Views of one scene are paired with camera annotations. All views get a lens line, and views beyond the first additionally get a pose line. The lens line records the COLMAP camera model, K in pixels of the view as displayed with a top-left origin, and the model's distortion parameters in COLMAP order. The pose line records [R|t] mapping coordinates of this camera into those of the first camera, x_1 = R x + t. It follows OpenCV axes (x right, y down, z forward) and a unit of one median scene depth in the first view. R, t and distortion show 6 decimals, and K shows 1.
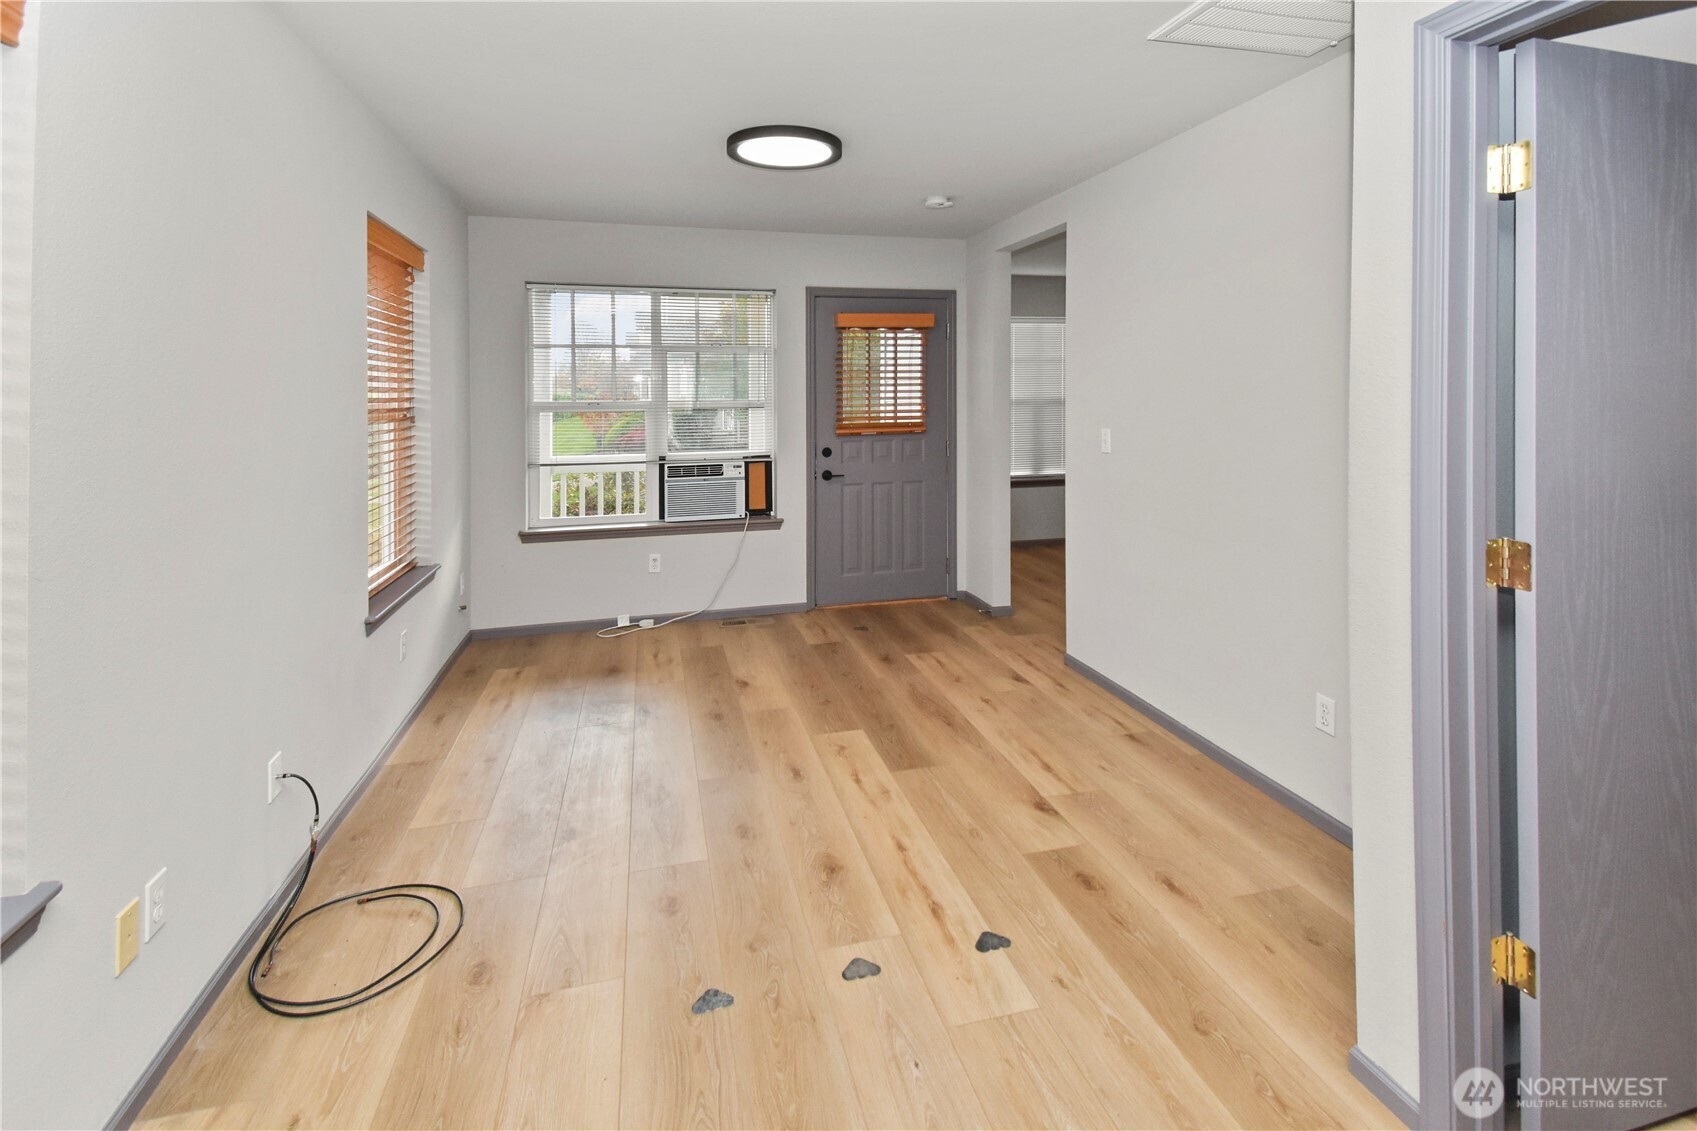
lens RADIAL K [[796.8, 0, 851.0], [0, 796.8, 379.4], [0, 0, 1]] dist [0.024889, -0.000065]
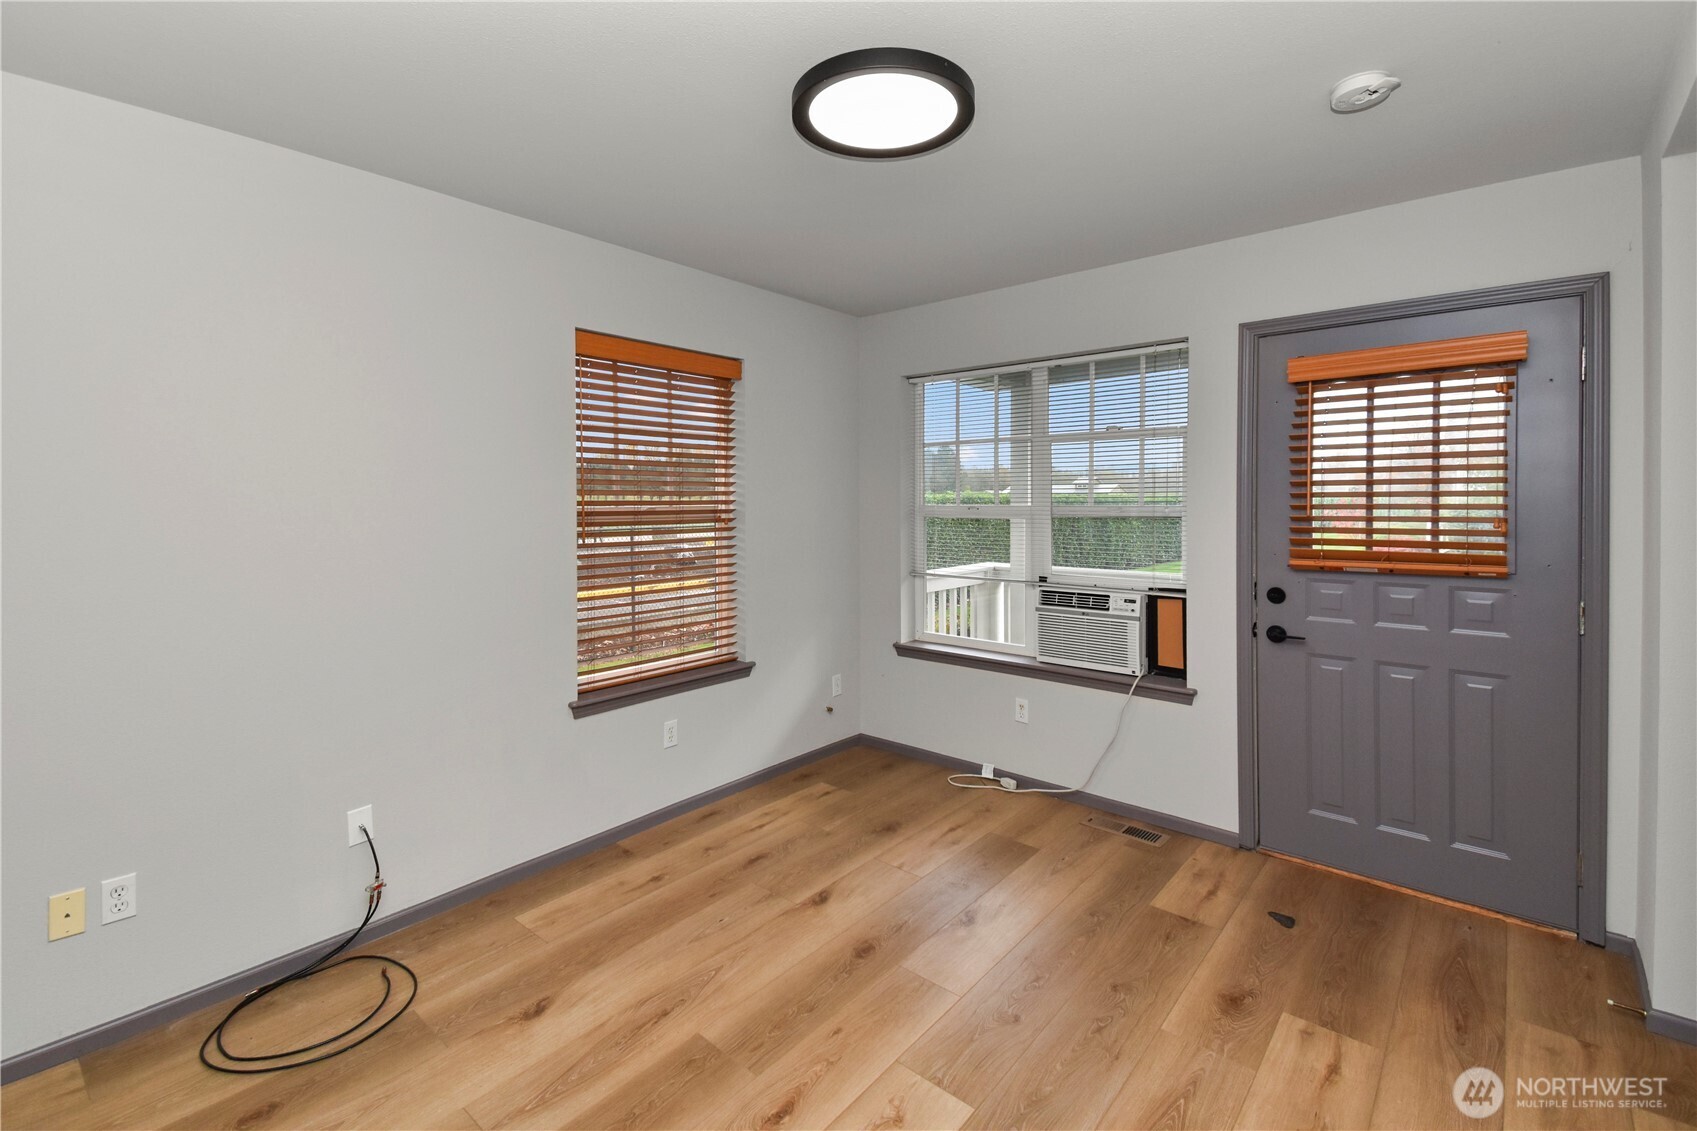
lens RADIAL K [[743.5, 0, 850.7], [0, 743.5, 510.9], [0, 0, 1]] dist [0.048746, -0.022345]
pose [[0.574531, 0.017278, -0.818300, 0.332511], [0.014772, 0.999395, 0.031473, 0.007104], [0.818349, -0.030171, 0.573929, 0.553072]]
